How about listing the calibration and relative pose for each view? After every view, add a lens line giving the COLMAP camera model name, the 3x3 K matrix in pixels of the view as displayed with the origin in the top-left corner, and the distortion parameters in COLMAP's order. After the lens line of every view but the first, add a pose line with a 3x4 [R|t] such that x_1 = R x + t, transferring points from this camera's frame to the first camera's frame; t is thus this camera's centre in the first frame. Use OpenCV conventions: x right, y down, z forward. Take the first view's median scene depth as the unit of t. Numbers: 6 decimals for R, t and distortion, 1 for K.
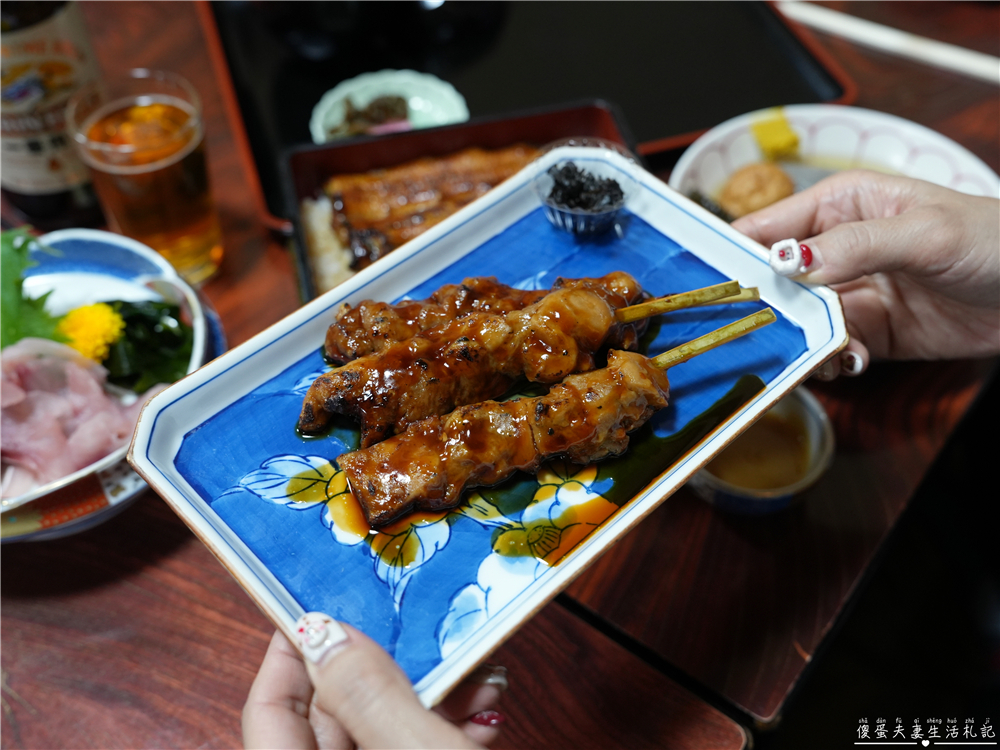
lens RADIAL K [[1026.9, 0, 500.0], [0, 1026.9, 375.0], [0, 0, 1]] dist [-0.013887, 0.030402]
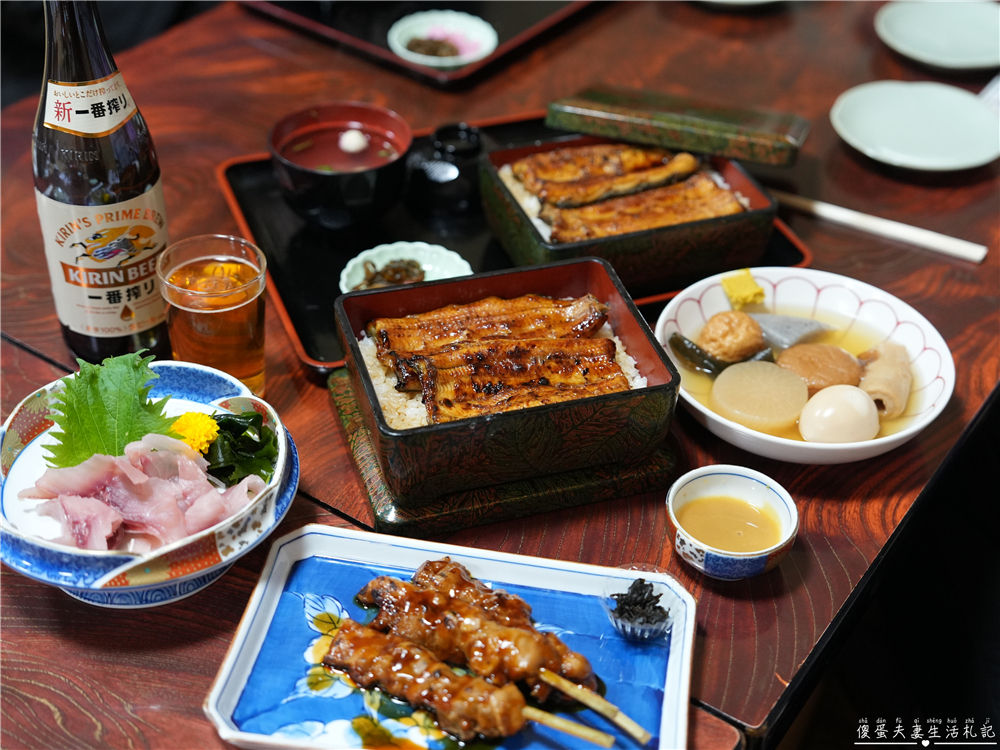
lens RADIAL K [[1349.1, 0, 500.0], [0, 1349.1, 375.0], [0, 0, 1]] dist [0.016088, -0.006791]
pose [[0.998242, -0.006393, 0.058932, -0.130653], [0.018824, 0.976896, -0.212884, 0.242495], [-0.056209, 0.213619, 0.975299, -0.612895]]
